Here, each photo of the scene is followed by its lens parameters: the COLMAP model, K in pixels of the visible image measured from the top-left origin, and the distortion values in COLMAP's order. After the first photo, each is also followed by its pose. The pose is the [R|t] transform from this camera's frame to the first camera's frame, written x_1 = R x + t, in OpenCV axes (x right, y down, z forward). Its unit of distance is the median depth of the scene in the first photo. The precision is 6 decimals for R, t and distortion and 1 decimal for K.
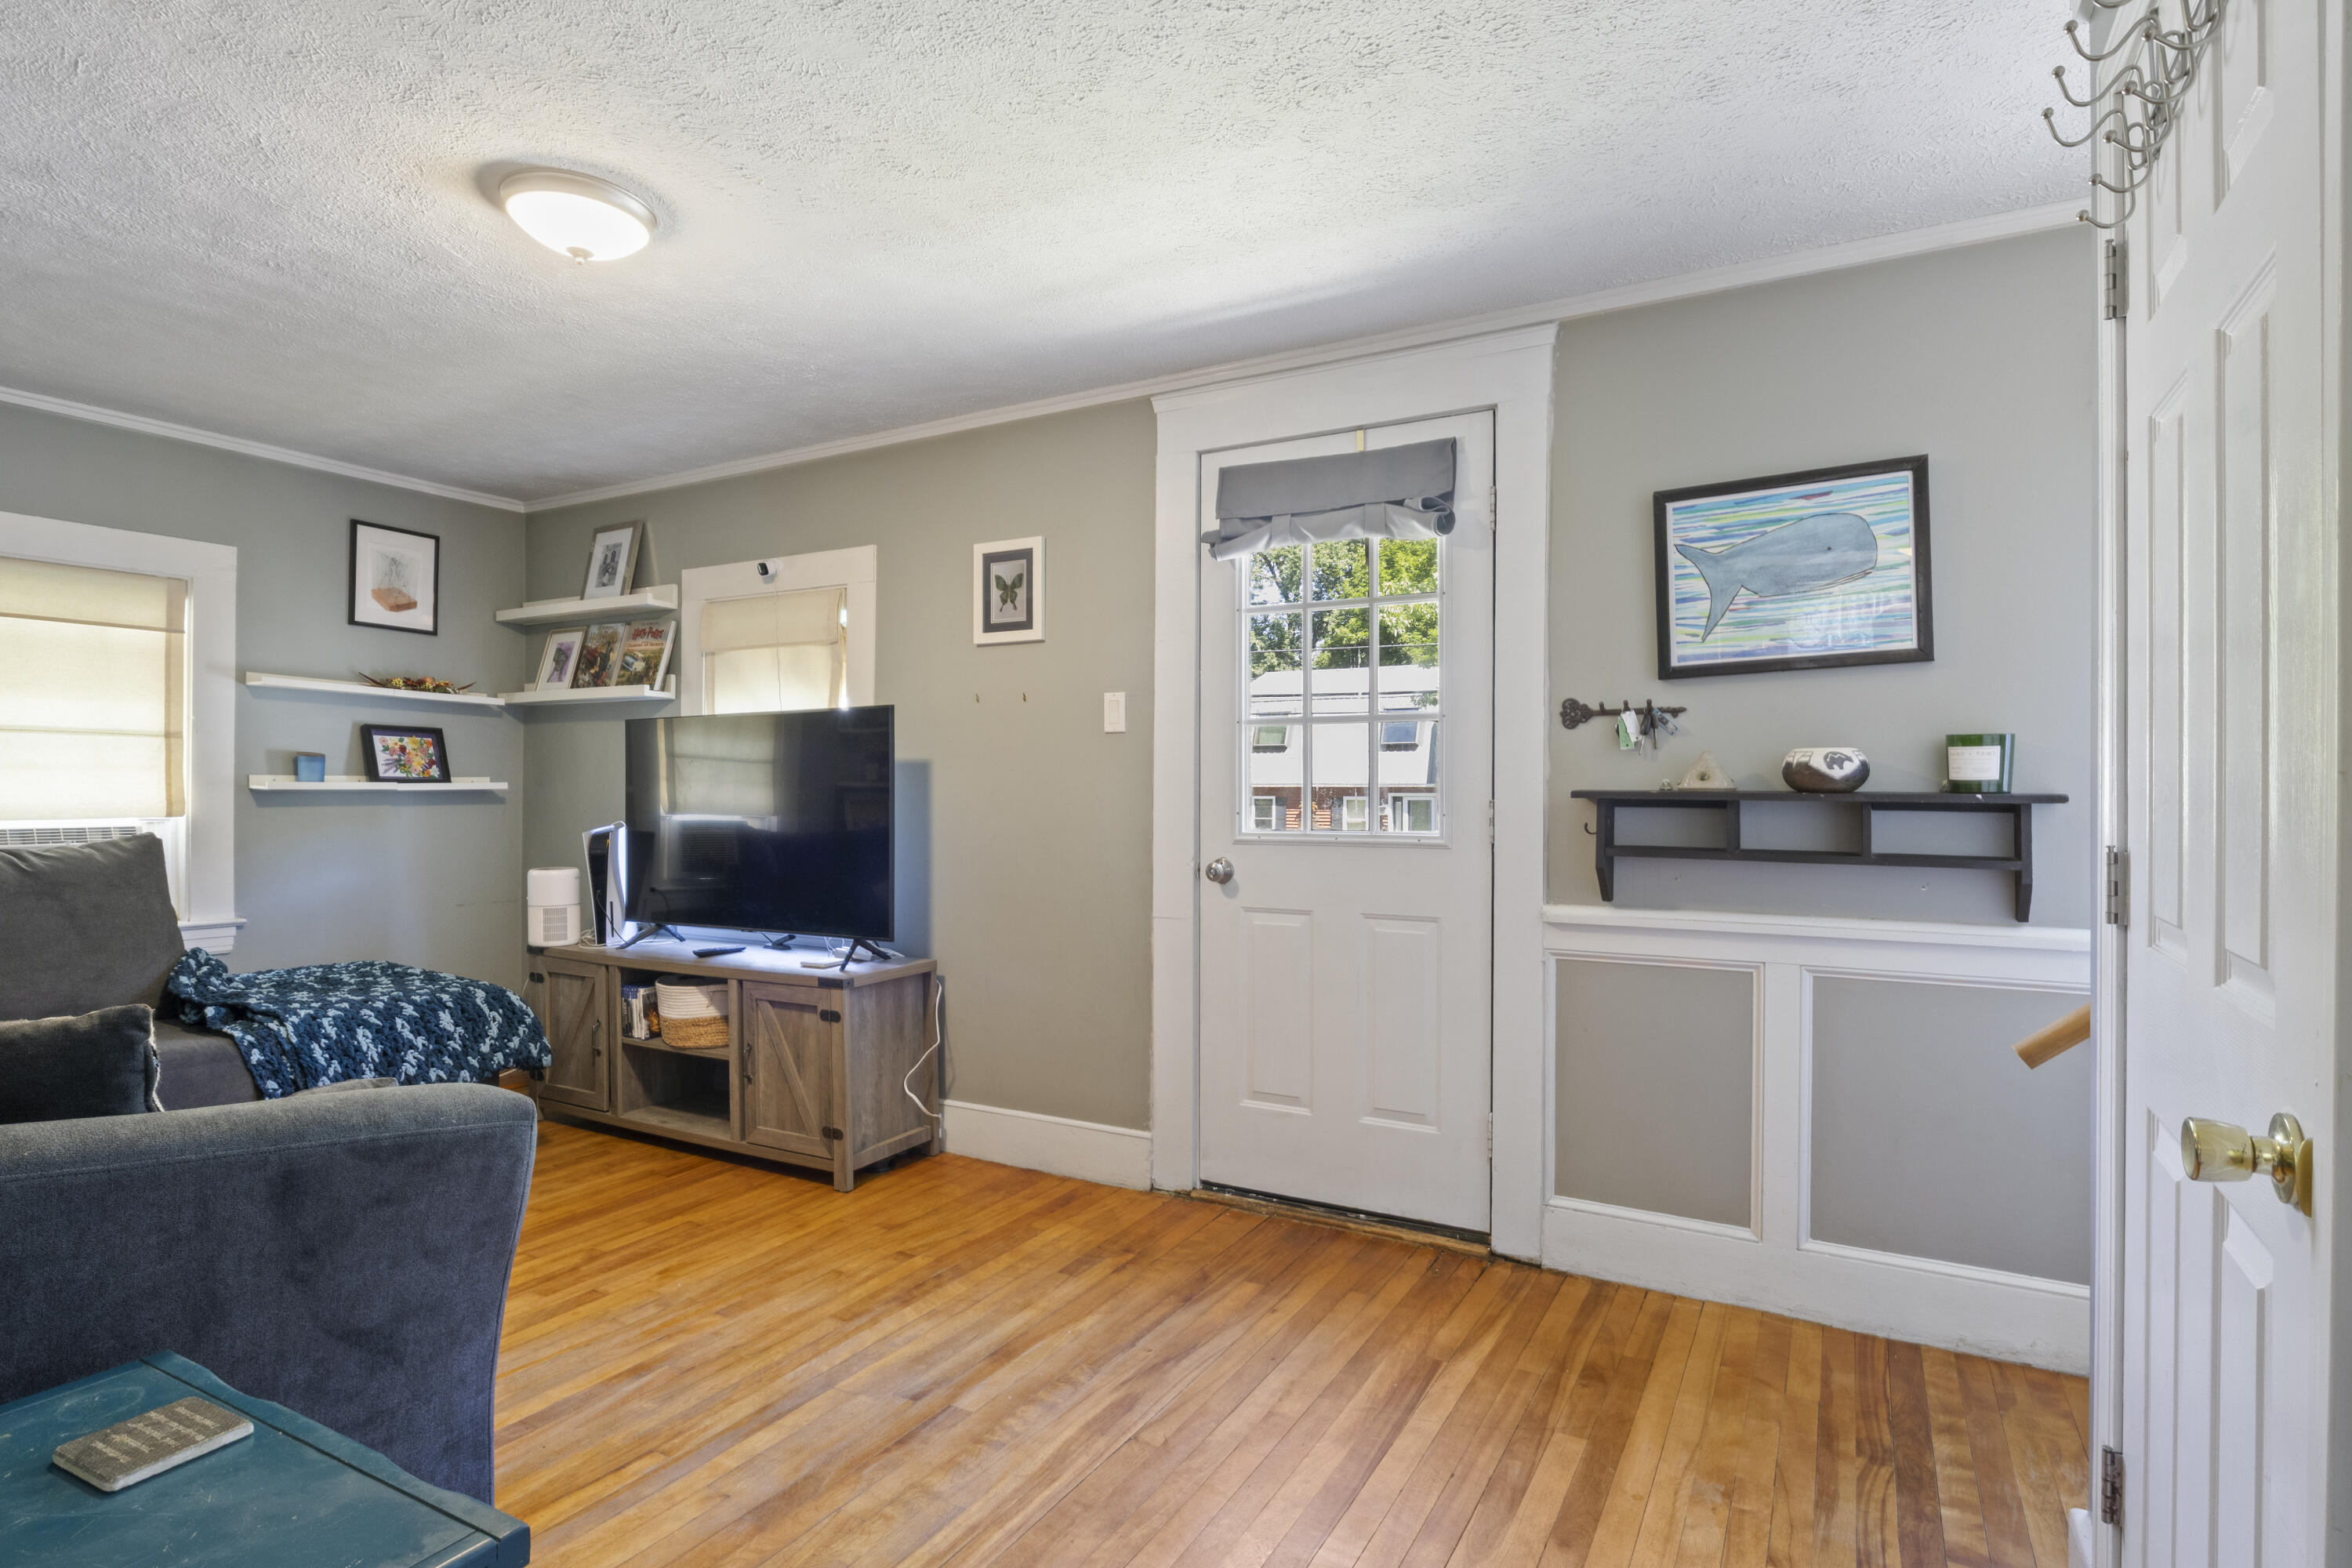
lens RADIAL K [[1182.5, 0, 1171.9], [0, 1182.5, 798.1], [0, 0, 1]] dist [-0.006028, -0.001253]
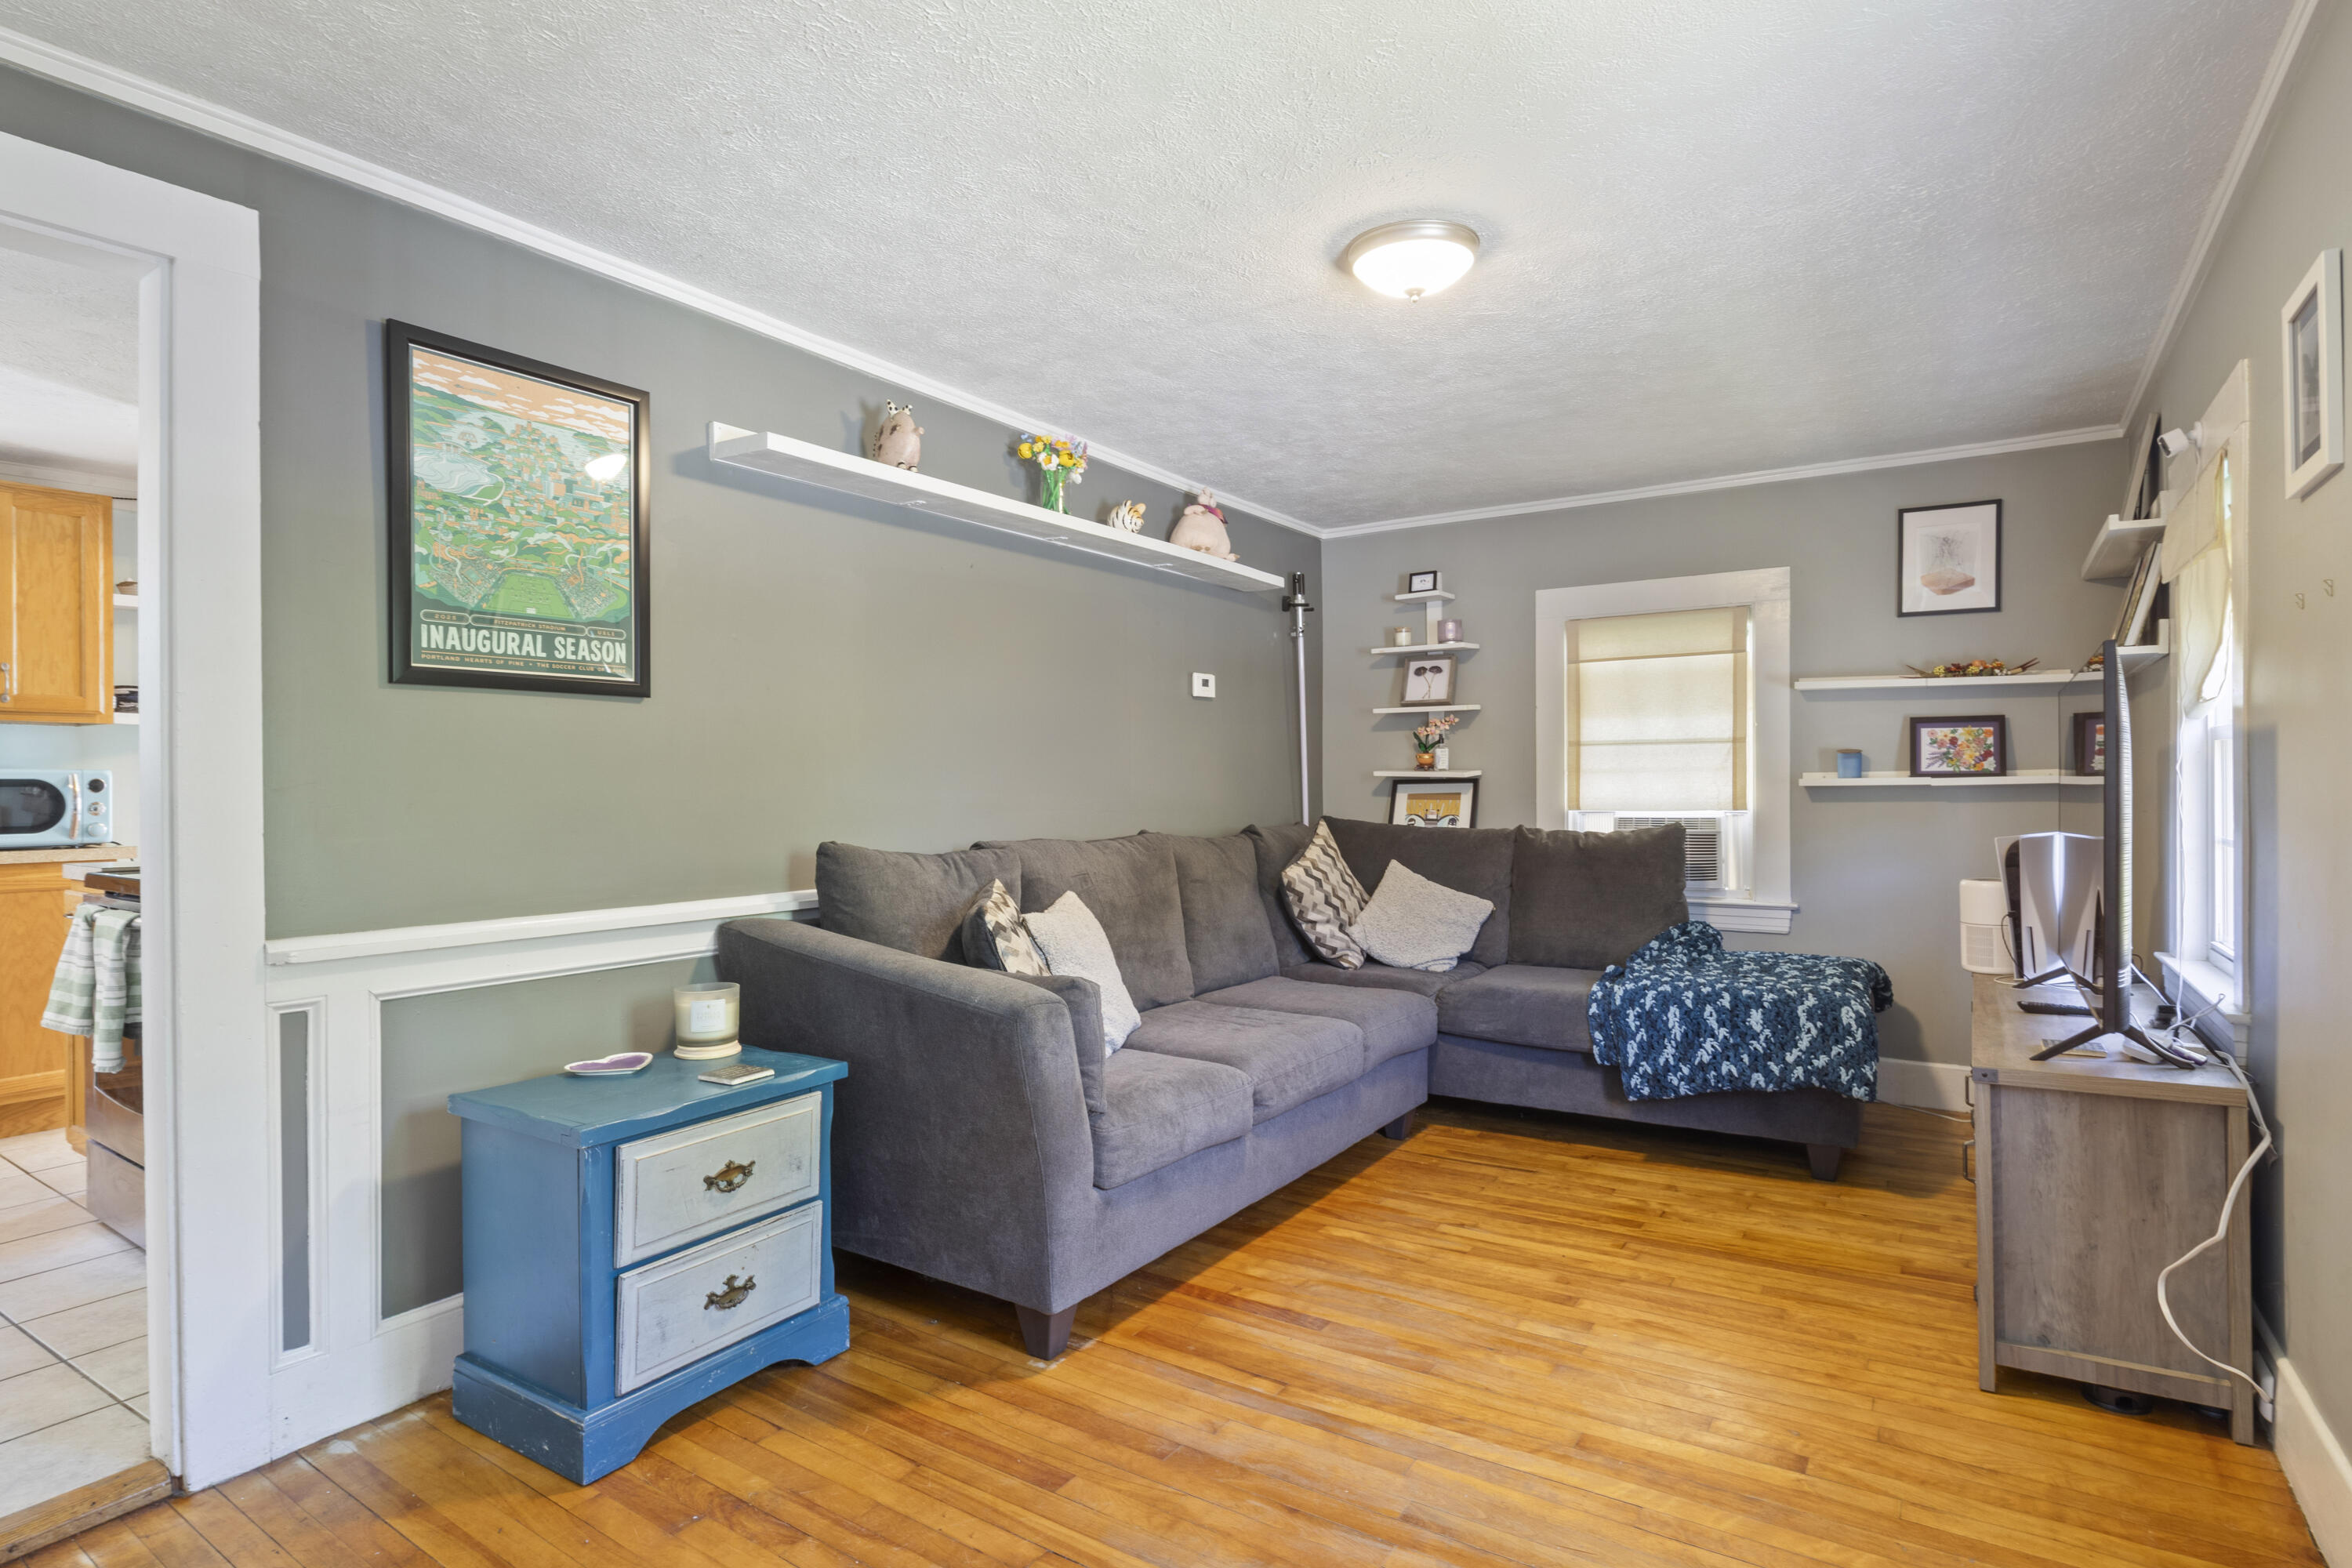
lens RADIAL K [[1182.5, 0, 1177.0], [0, 1182.5, 794.0], [0, 0, 1]] dist [-0.006028, -0.001253]
pose [[-0.061308, -0.000177, -0.998119, 0.399867], [0.001410, 0.999999, -0.000264, -0.000533], [0.998118, -0.001423, -0.061308, 0.575124]]
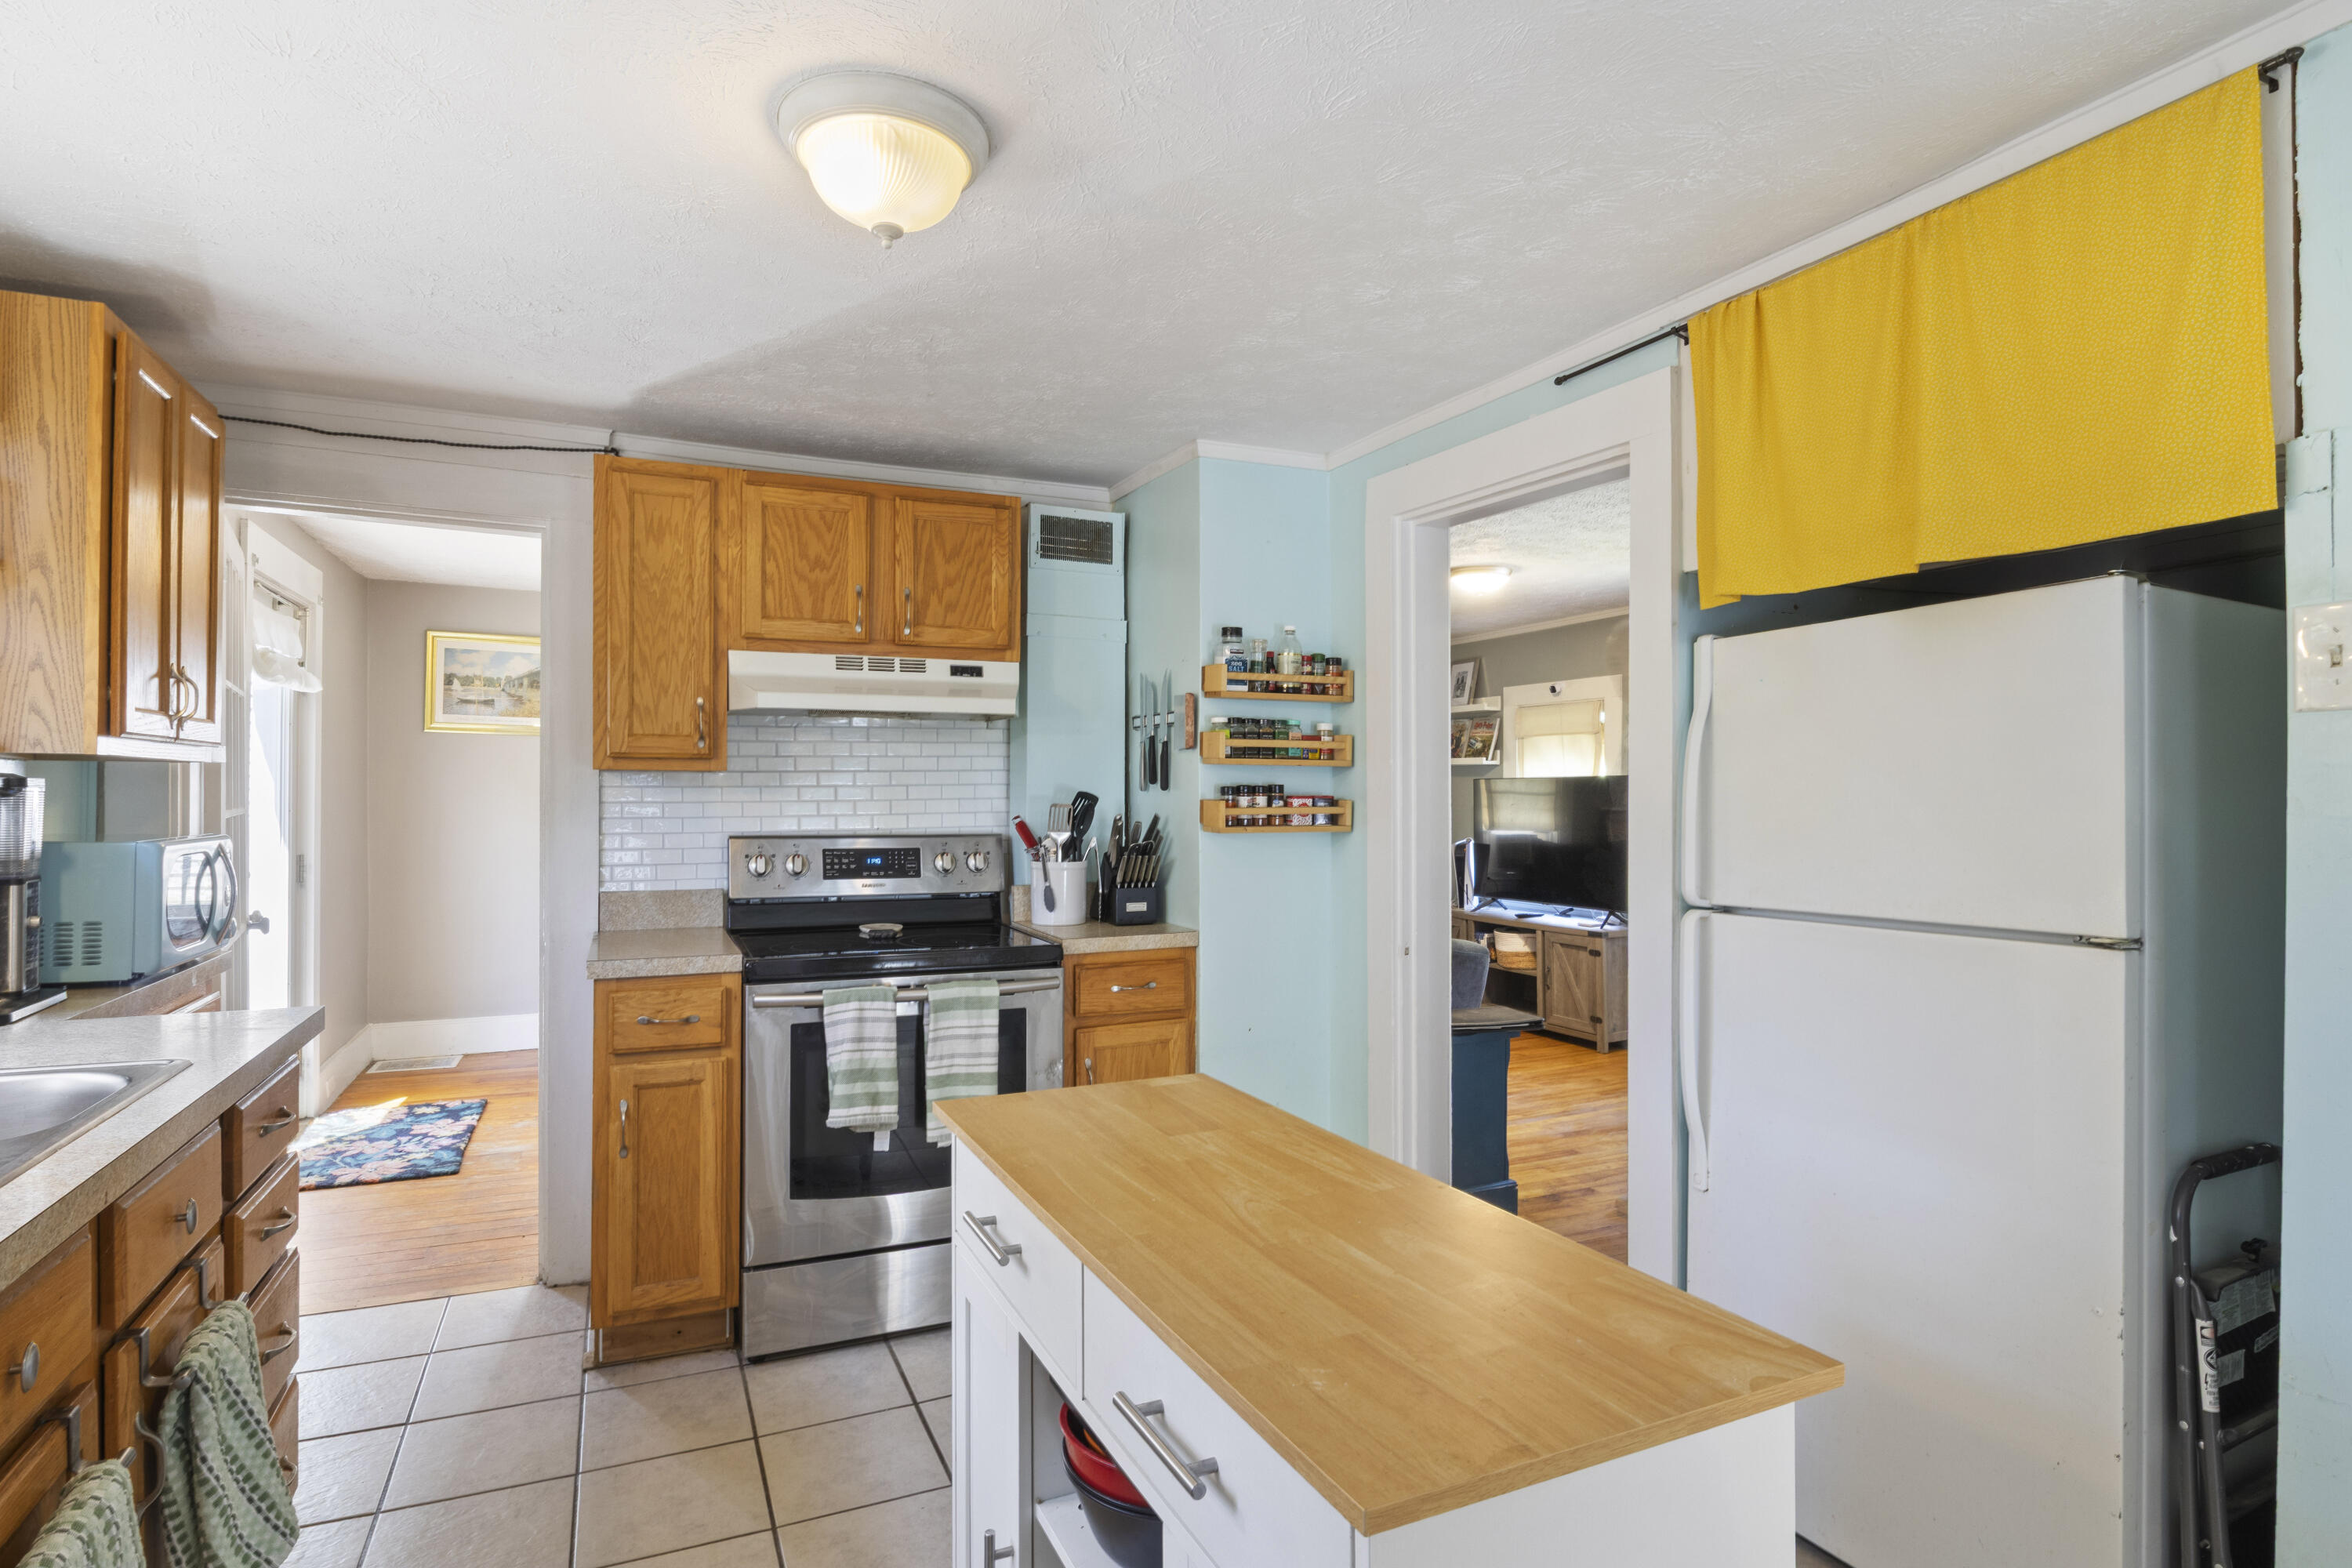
lens RADIAL K [[1182.5, 0, 1178.3], [0, 1182.5, 781.8], [0, 0, 1]] dist [-0.006028, -0.001253]
pose [[0.813340, -0.007249, -0.581744, 0.230192], [0.000086, 0.999924, -0.012339, -0.049248], [0.581789, 0.009986, 0.813279, -0.788945]]
